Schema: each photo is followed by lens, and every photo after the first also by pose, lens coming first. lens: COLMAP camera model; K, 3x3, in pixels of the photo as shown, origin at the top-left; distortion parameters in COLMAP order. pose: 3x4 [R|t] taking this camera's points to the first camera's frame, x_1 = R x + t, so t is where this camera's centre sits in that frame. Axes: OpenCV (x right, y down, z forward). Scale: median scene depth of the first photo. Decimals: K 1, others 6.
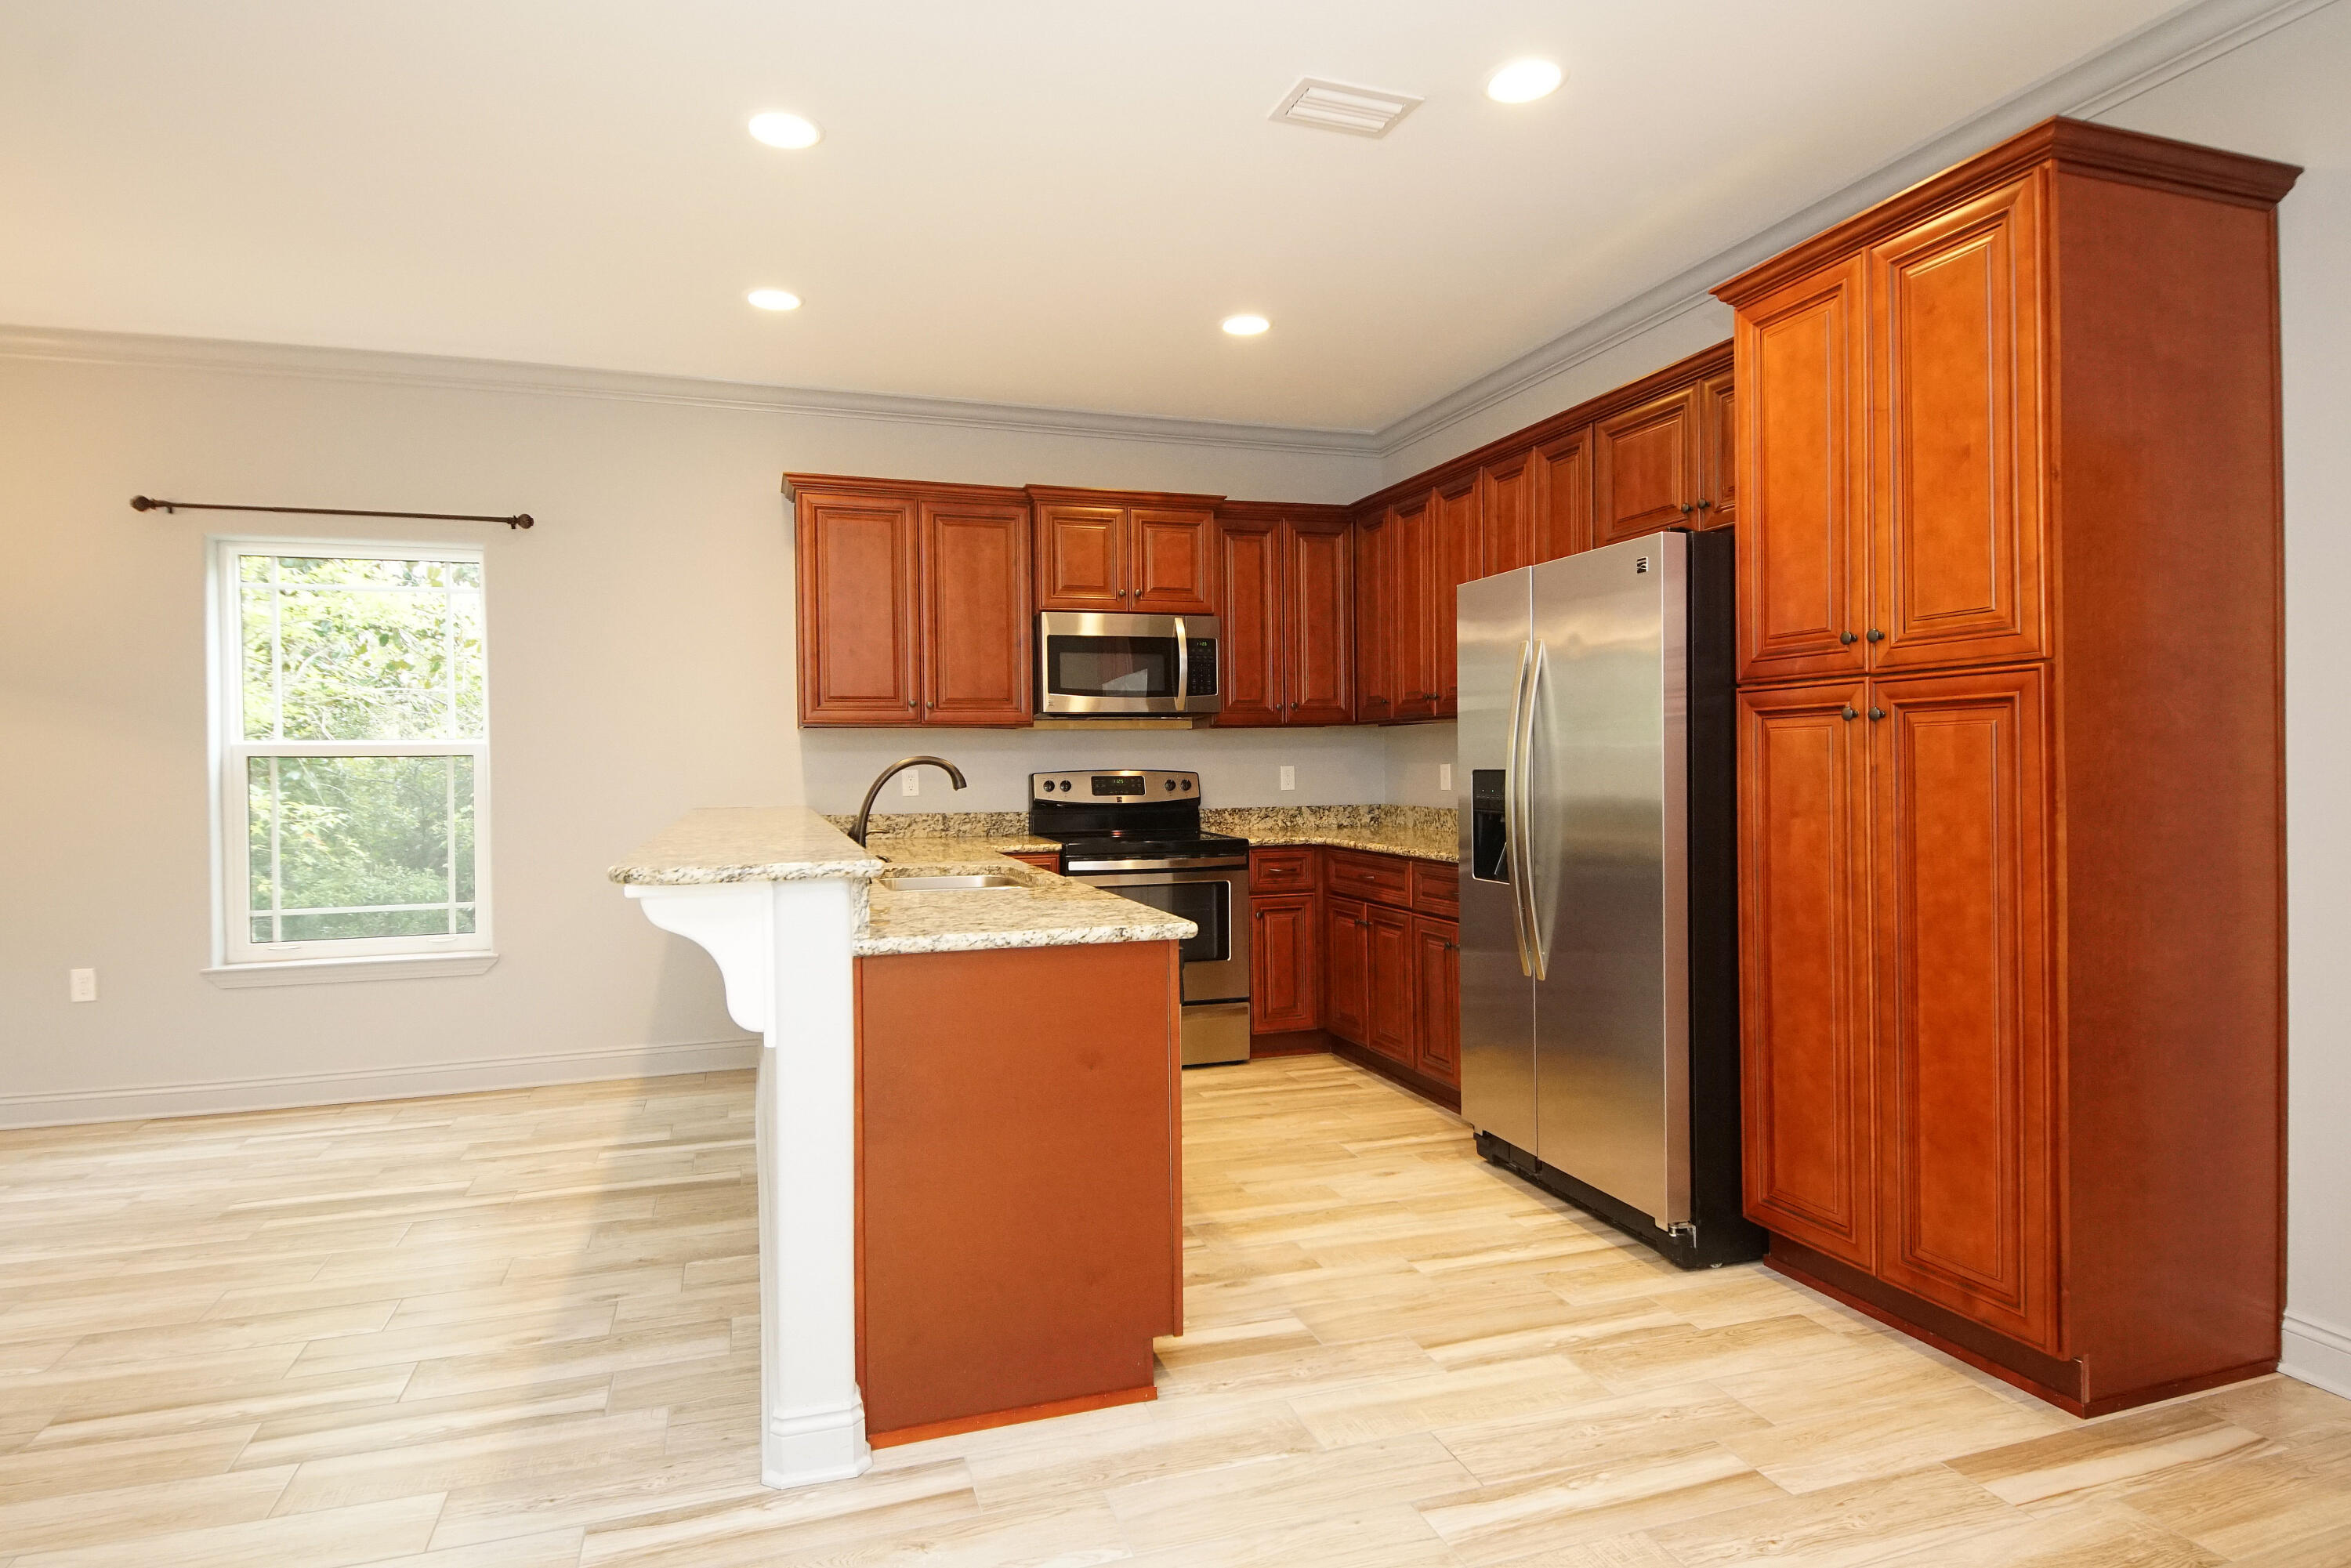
lens RADIAL K [[1257.7, 0, 1155.5], [0, 1257.7, 776.4], [0, 0, 1]] dist [0.039282, -0.038110]
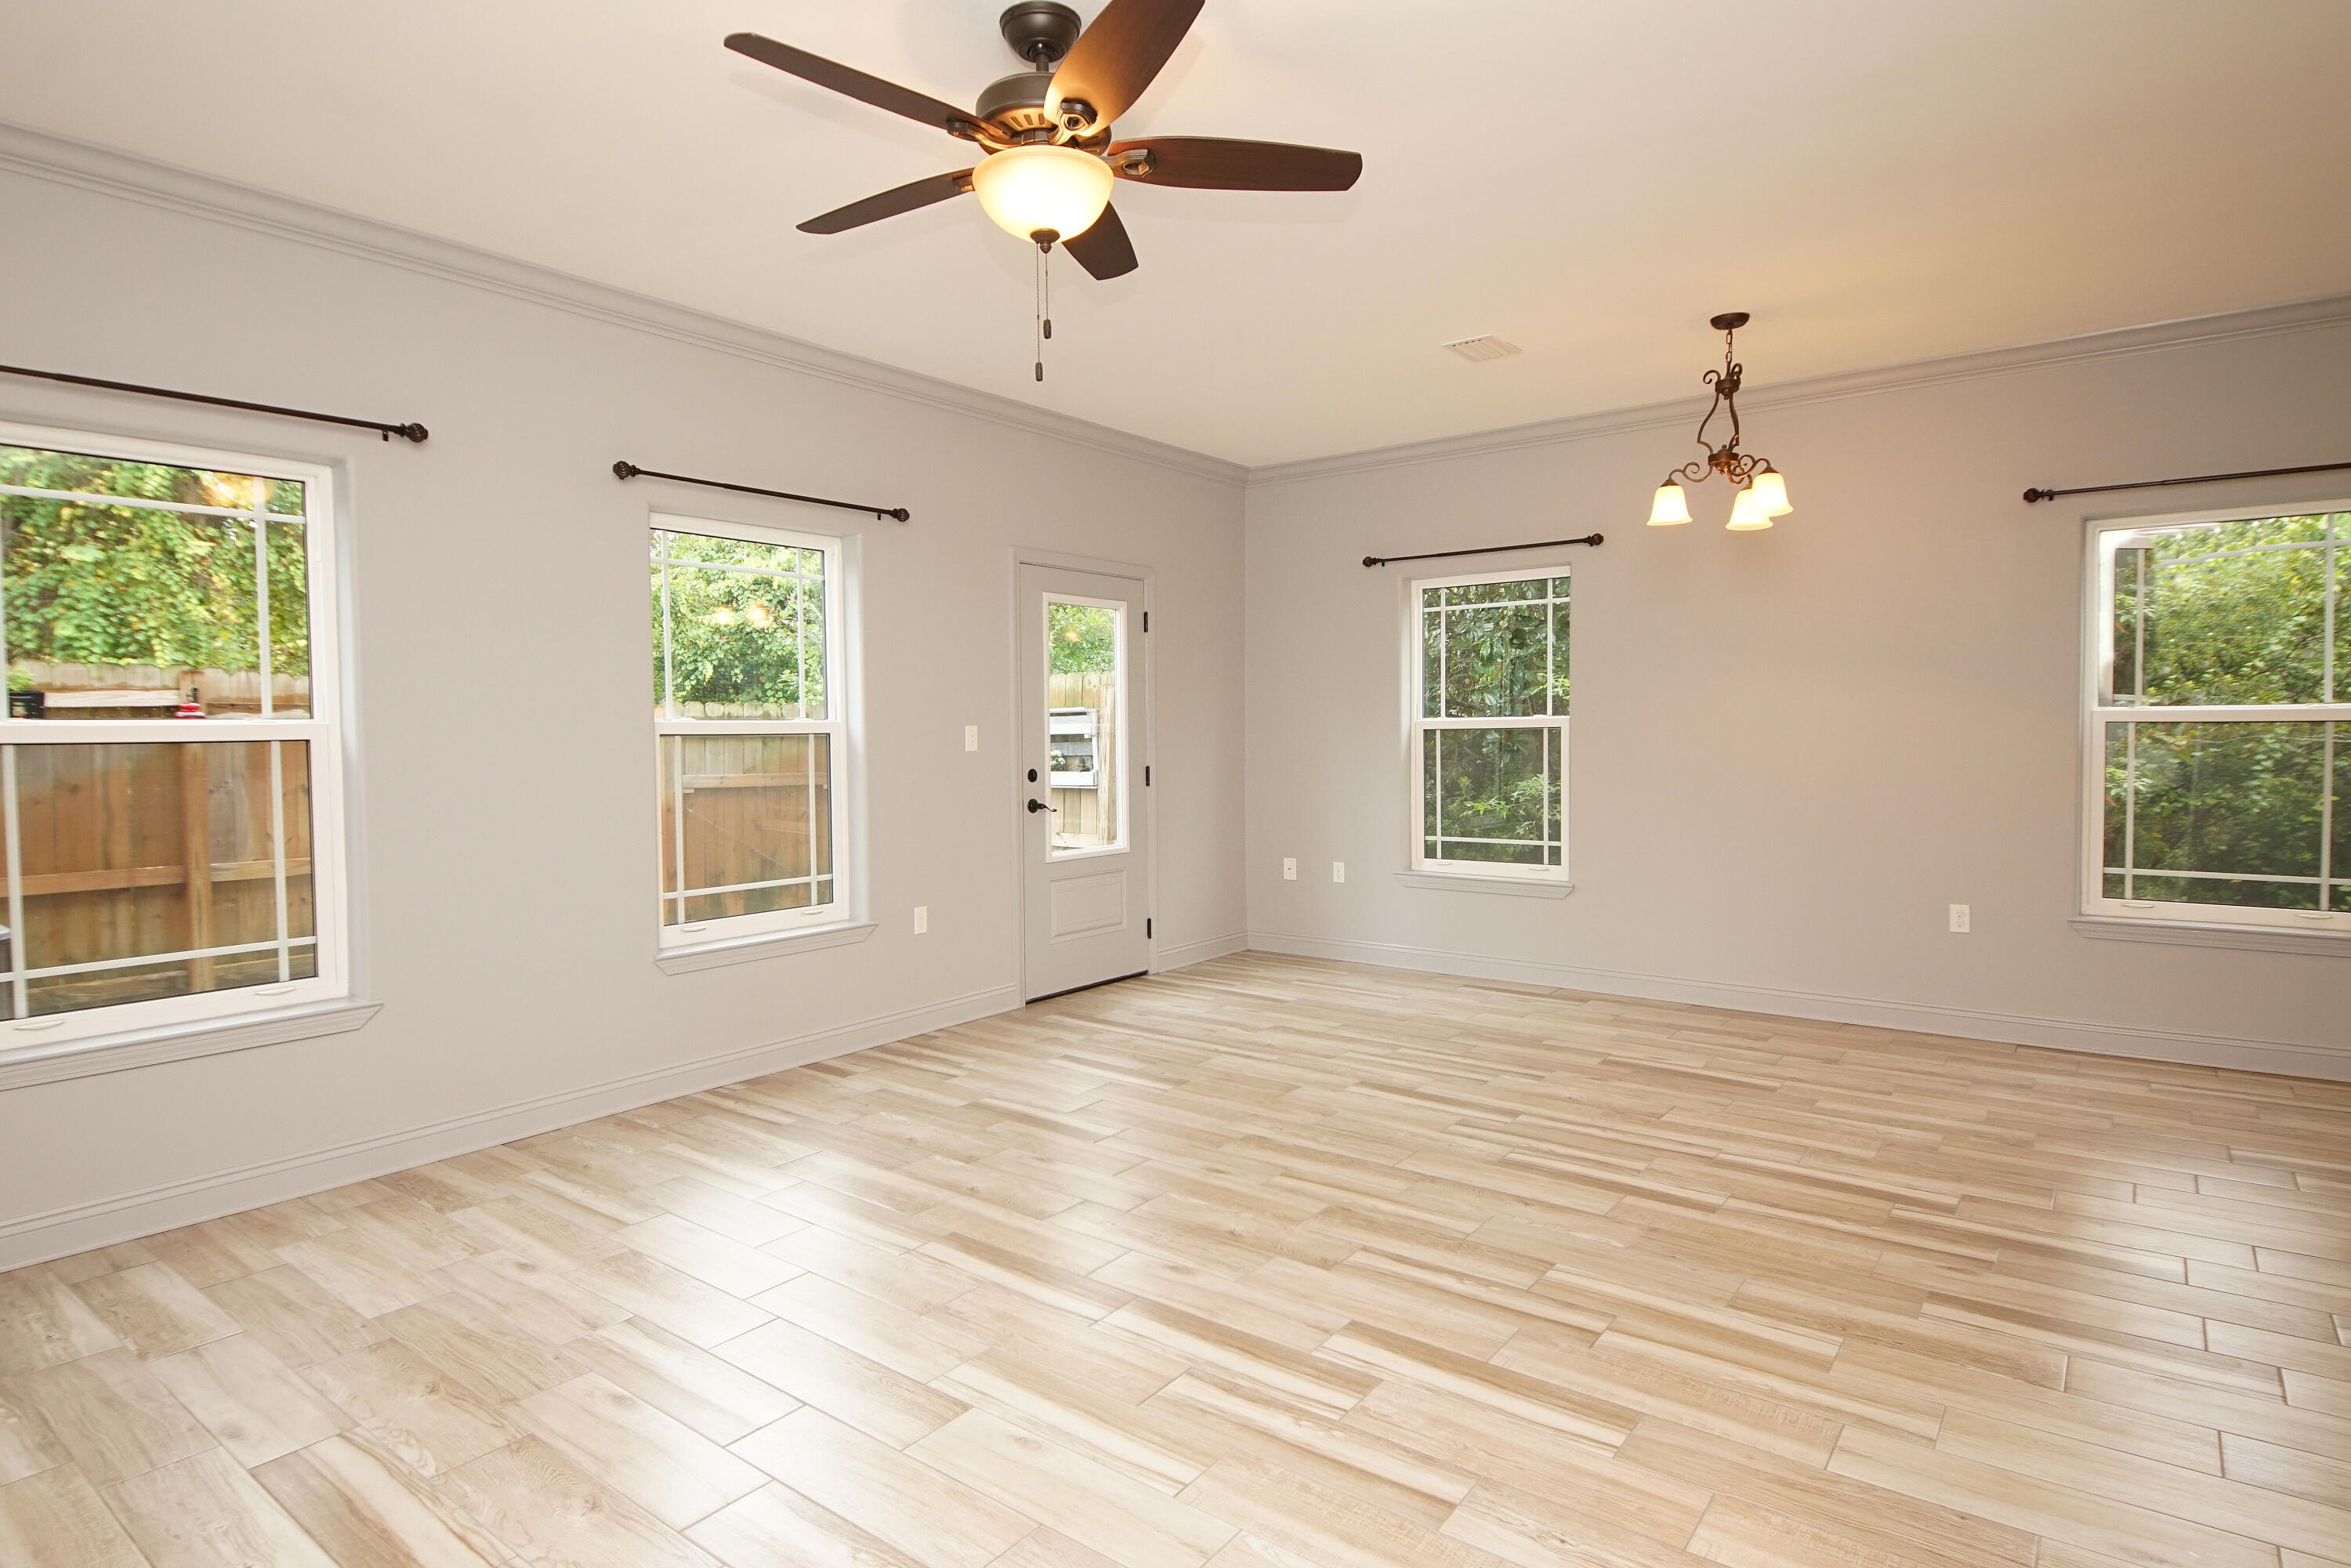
lens RADIAL K [[1257.7, 0, 1155.5], [0, 1257.7, 776.4], [0, 0, 1]] dist [0.039282, -0.038110]
pose [[0.561155, 0.034978, -0.826971, -0.390130], [-0.005106, 0.999234, 0.038799, -0.010123], [0.827695, -0.017549, 0.560904, -0.346297]]
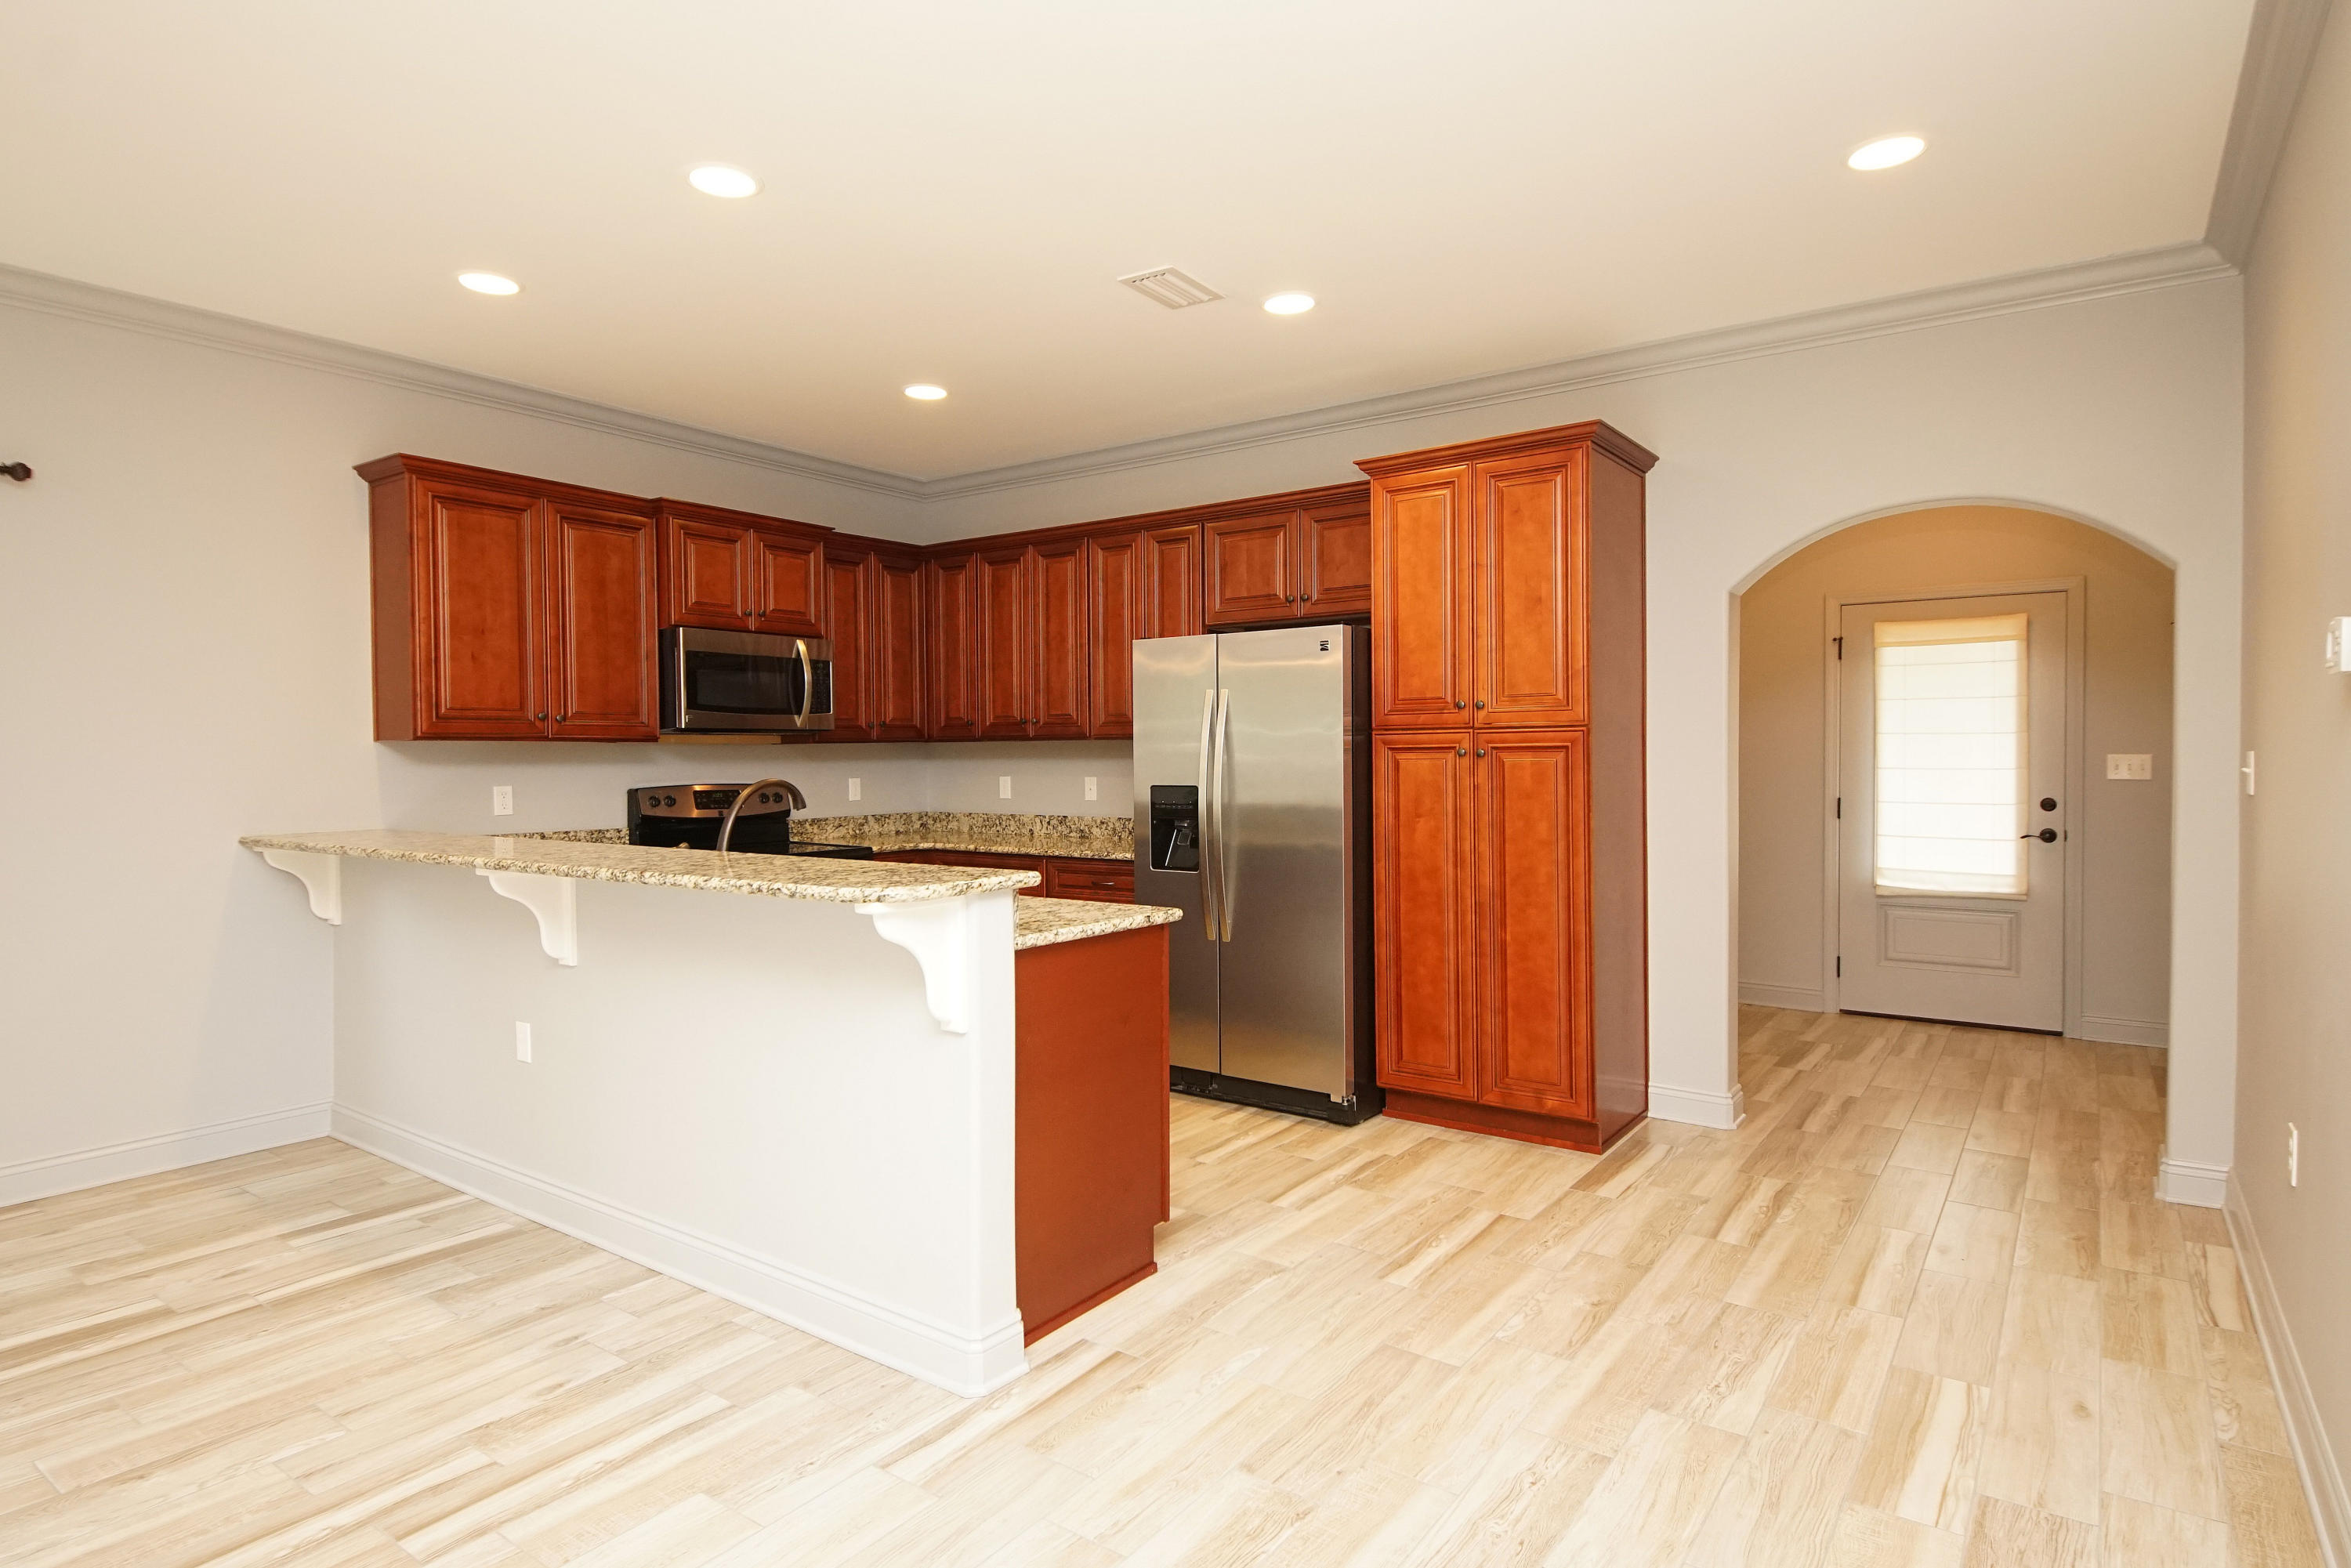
lens RADIAL K [[1257.7, 0, 1155.5], [0, 1257.7, 776.4], [0, 0, 1]] dist [0.039282, -0.038110]
pose [[0.809684, -0.005421, 0.586841, -0.548606], [0.004896, 0.999985, 0.002482, -0.019347], [-0.586846, 0.000864, 0.809698, -0.045732]]
